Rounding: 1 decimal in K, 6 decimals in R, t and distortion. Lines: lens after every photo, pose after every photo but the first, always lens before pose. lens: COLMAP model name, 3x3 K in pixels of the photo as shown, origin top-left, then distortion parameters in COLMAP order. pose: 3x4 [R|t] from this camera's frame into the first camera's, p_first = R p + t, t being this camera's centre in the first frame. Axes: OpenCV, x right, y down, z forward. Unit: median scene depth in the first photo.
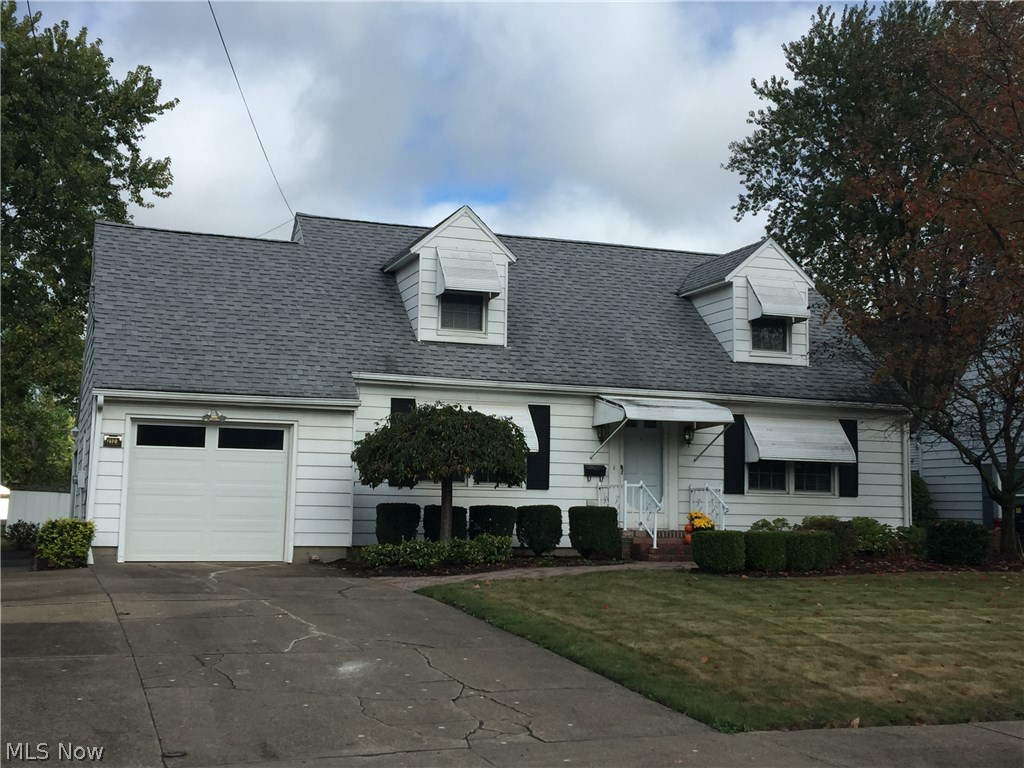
lens RADIAL K [[1250.3, 0, 515.0], [0, 1250.3, 381.2], [0, 0, 1]] dist [-0.021553, 0.000000]
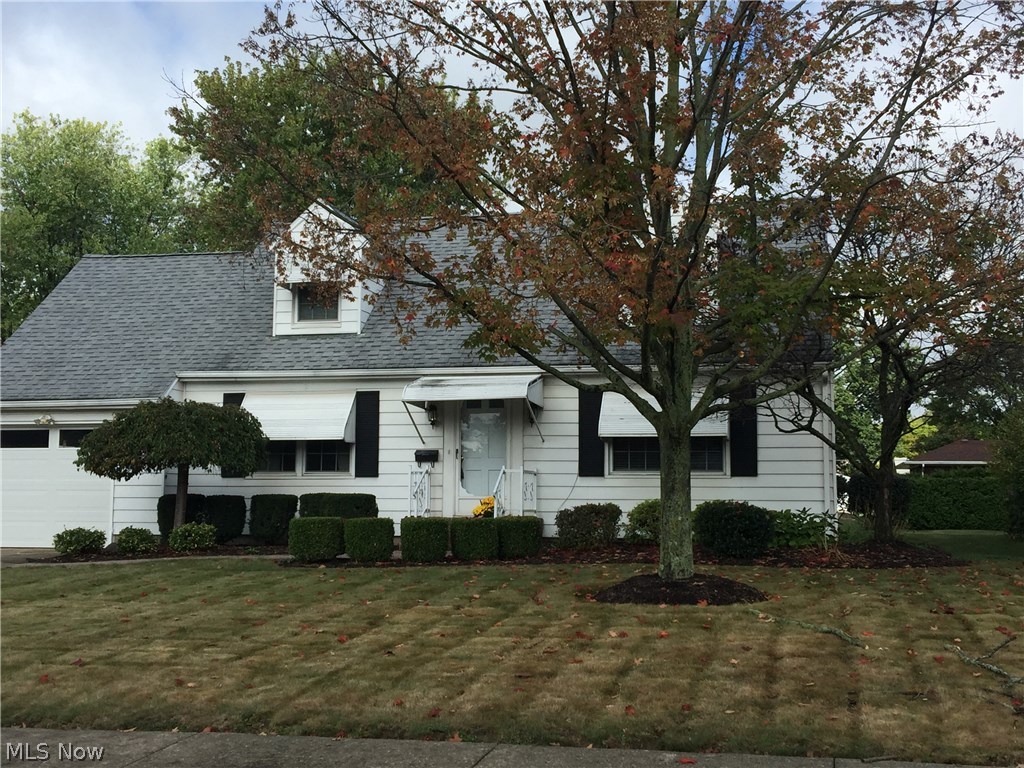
lens RADIAL K [[1250.3, 0, 513.8], [0, 1250.3, 386.3], [0, 0, 1]] dist [-0.021553, 0.000000]
pose [[0.853627, -0.063425, -0.517009, 0.619085], [0.067150, 0.997676, -0.011520, 0.034171], [0.516538, -0.024883, 0.855903, 0.220828]]
